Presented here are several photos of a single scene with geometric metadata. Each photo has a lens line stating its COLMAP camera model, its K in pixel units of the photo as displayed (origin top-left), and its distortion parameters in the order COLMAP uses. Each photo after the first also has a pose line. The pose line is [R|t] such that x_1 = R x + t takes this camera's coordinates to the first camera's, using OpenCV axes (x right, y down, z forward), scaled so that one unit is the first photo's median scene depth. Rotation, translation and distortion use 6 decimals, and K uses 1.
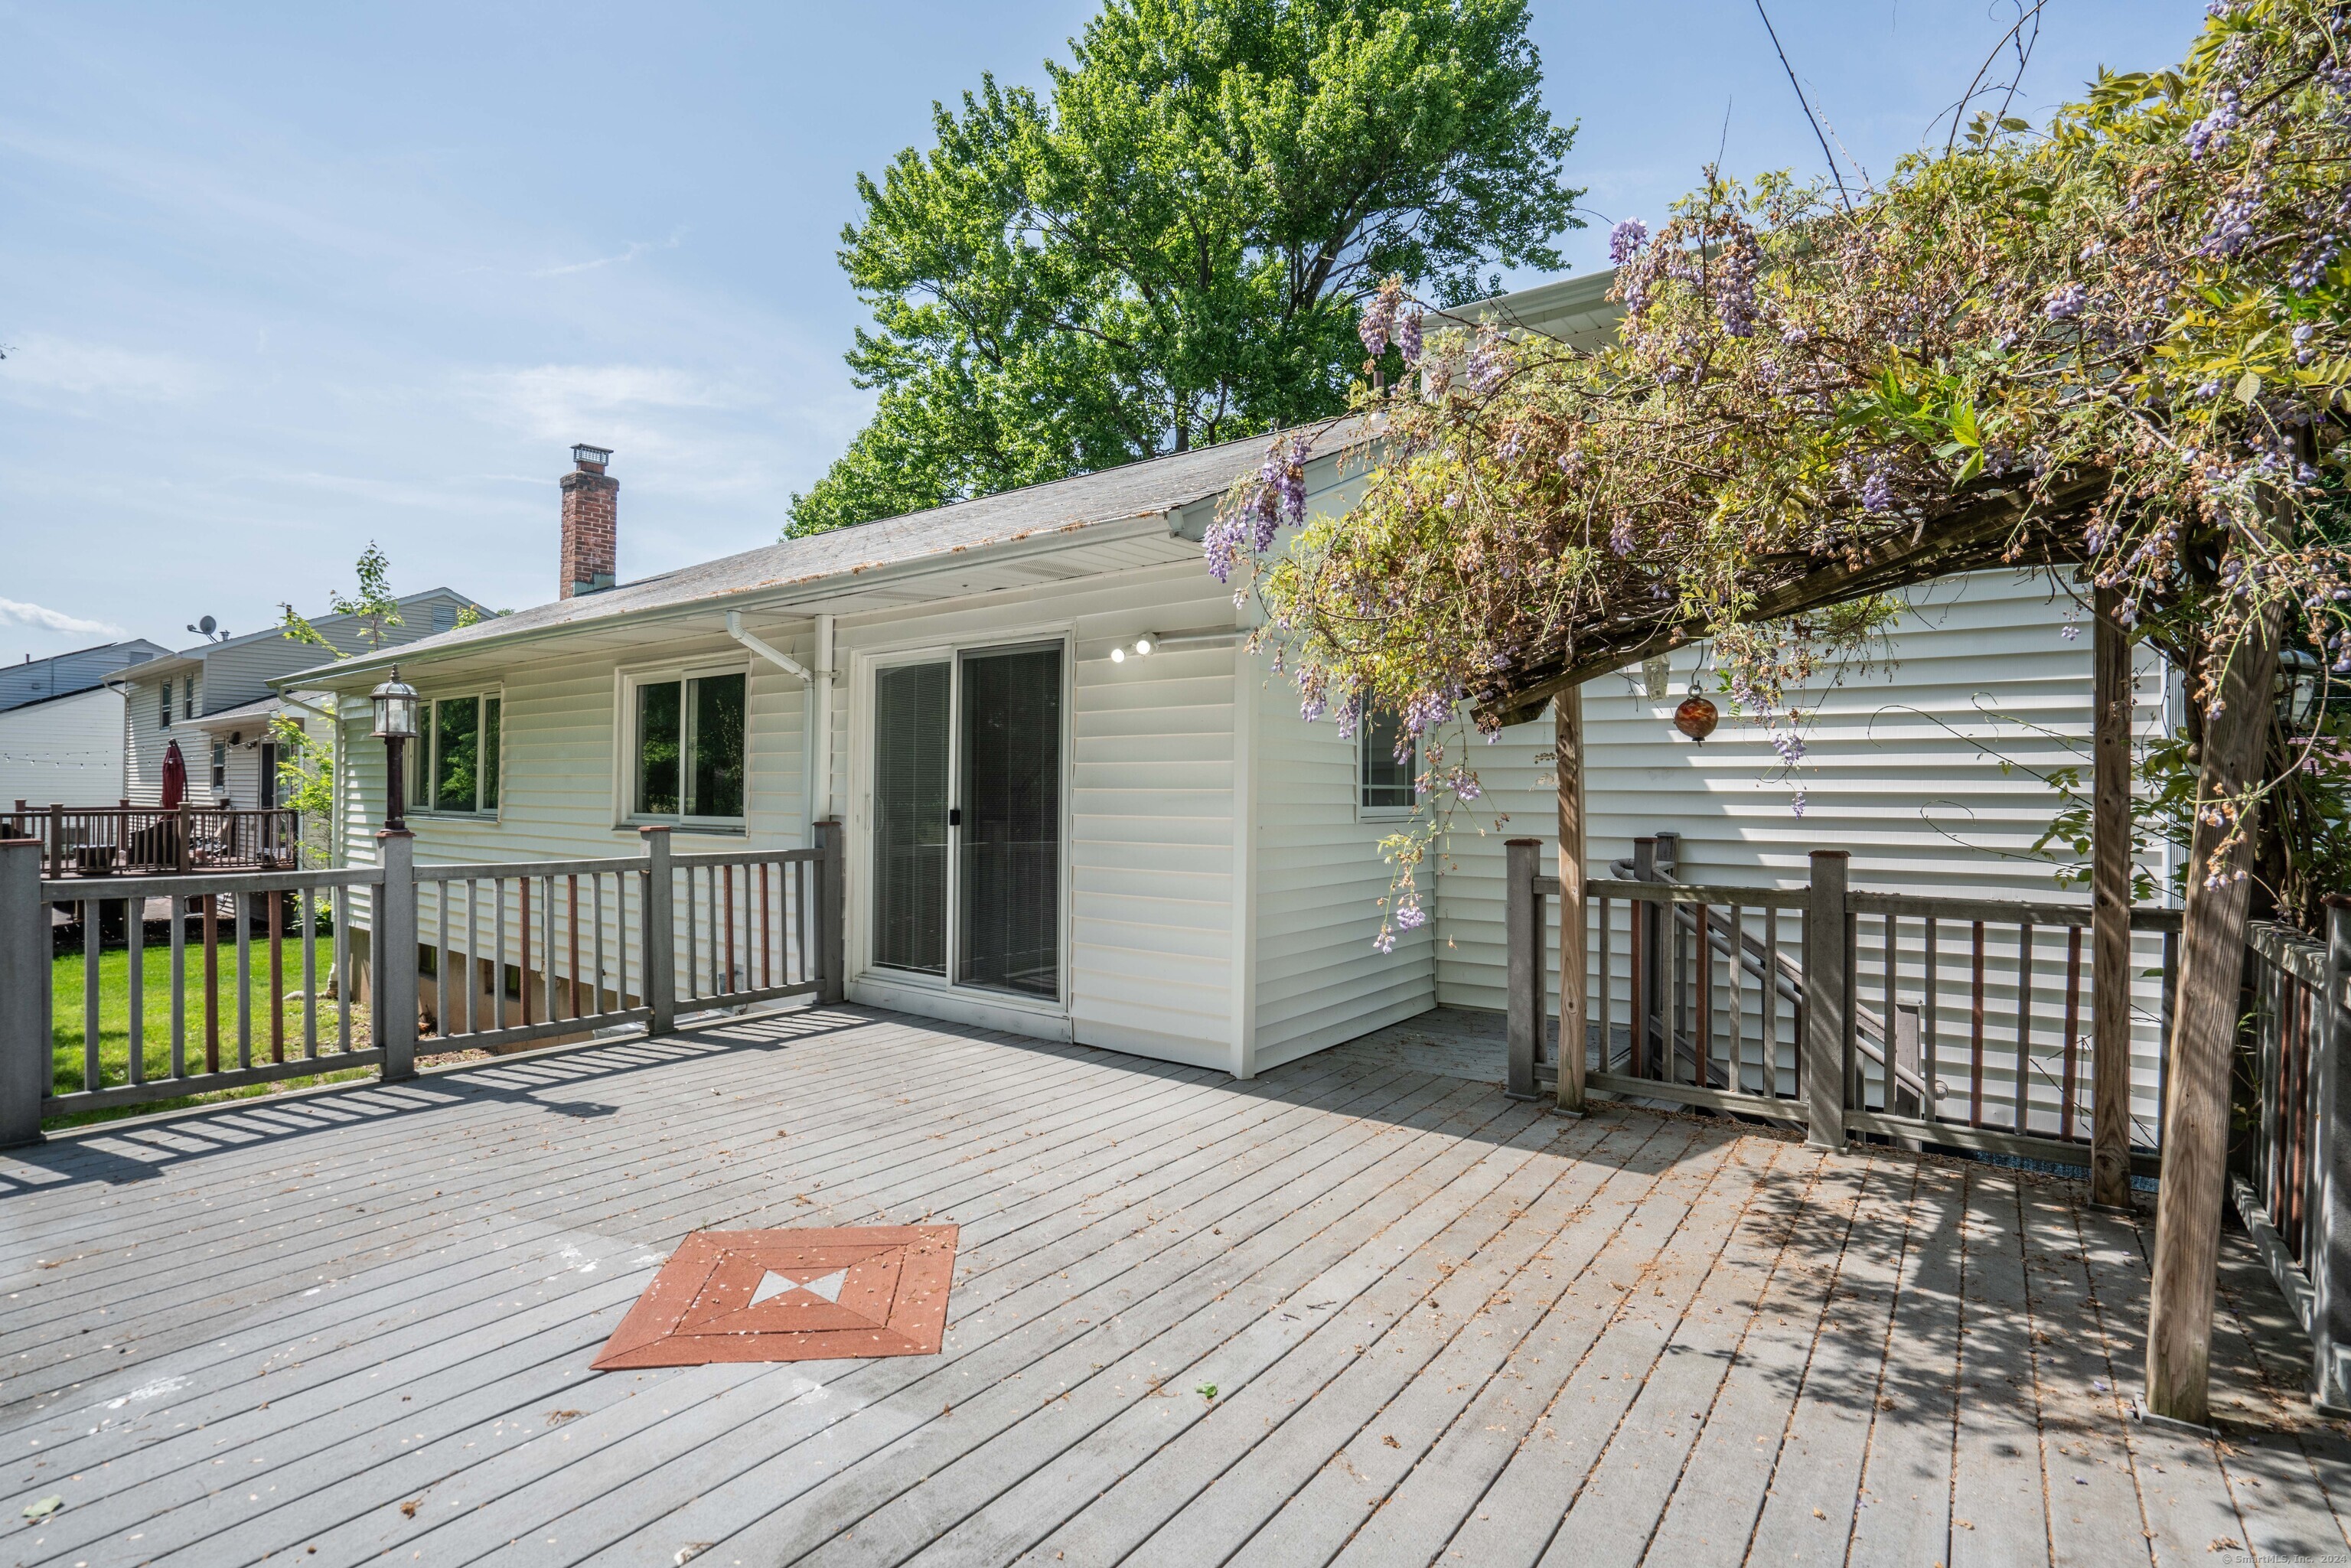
lens RADIAL K [[1122.3, 0, 1197.4], [0, 1122.3, 793.8], [0, 0, 1]] dist [-0.029254, -0.000263]
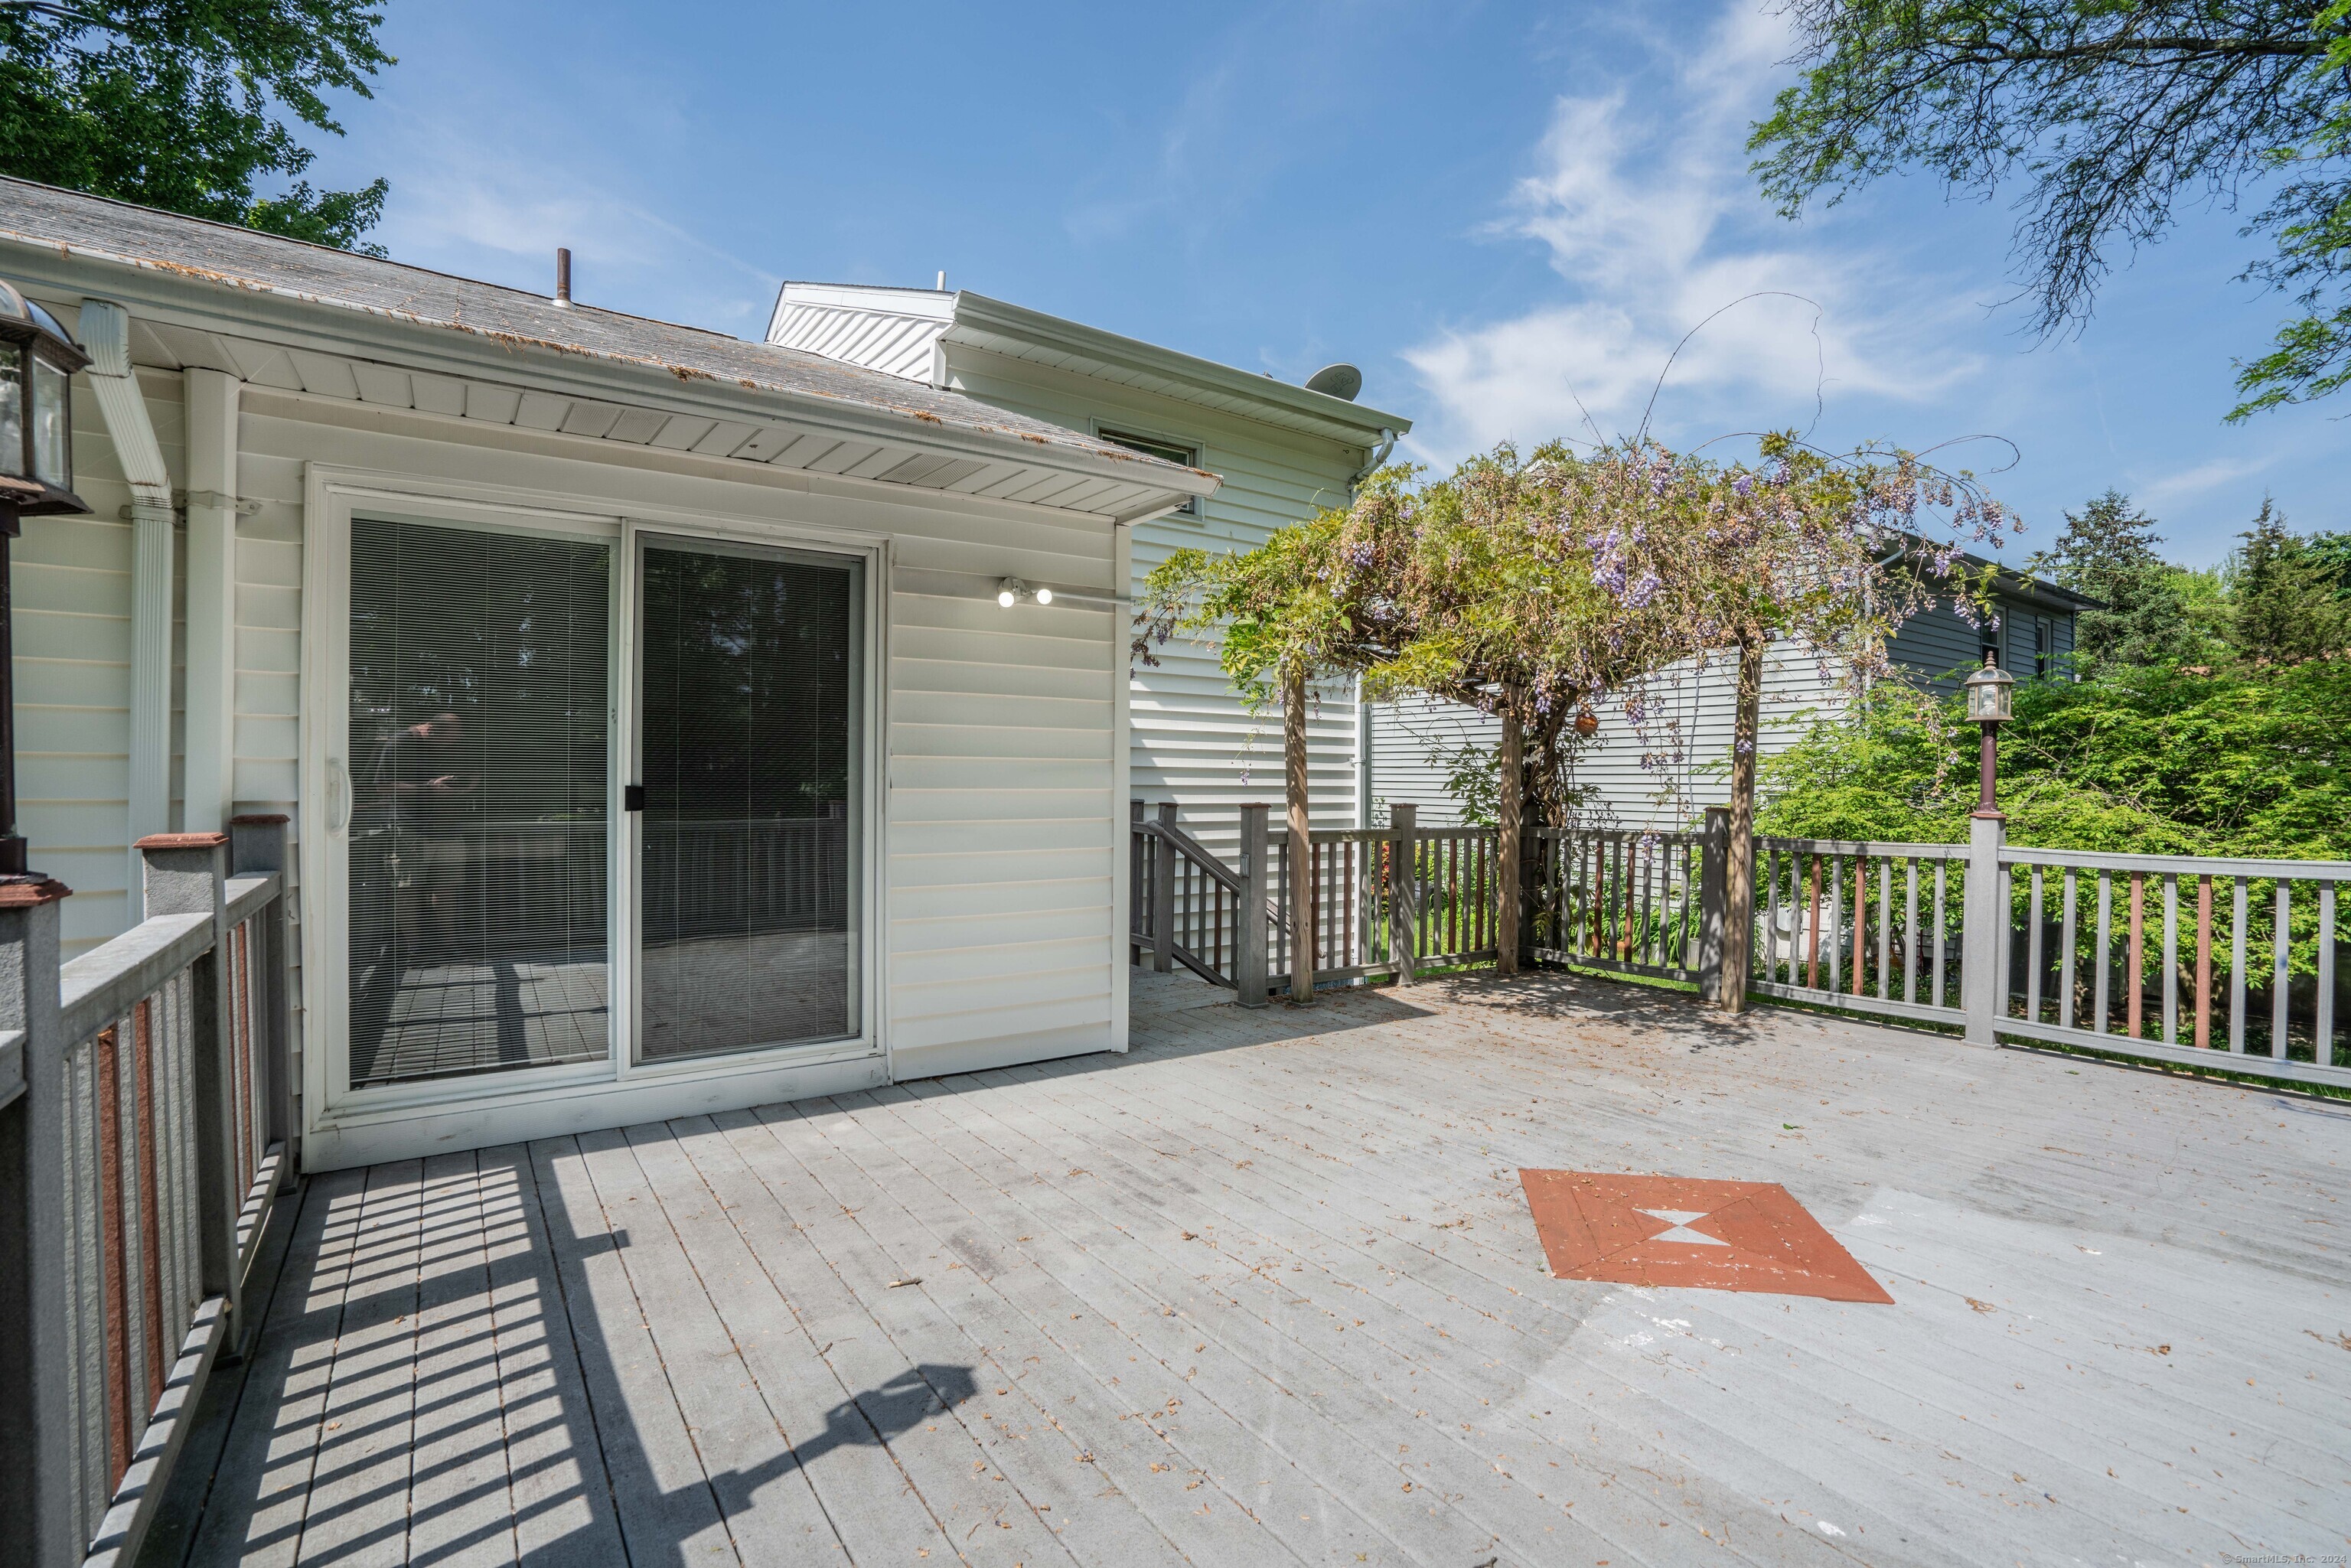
lens RADIAL K [[1071.9, 0, 1189.7], [0, 1071.9, 787.3], [0, 0, 1]] dist [-0.017659, 0.000336]
pose [[0.316828, -0.008334, 0.948446, -0.793092], [0.002030, 0.999965, 0.008109, 0.011692], [-0.948481, -0.000644, 0.316834, 0.613615]]
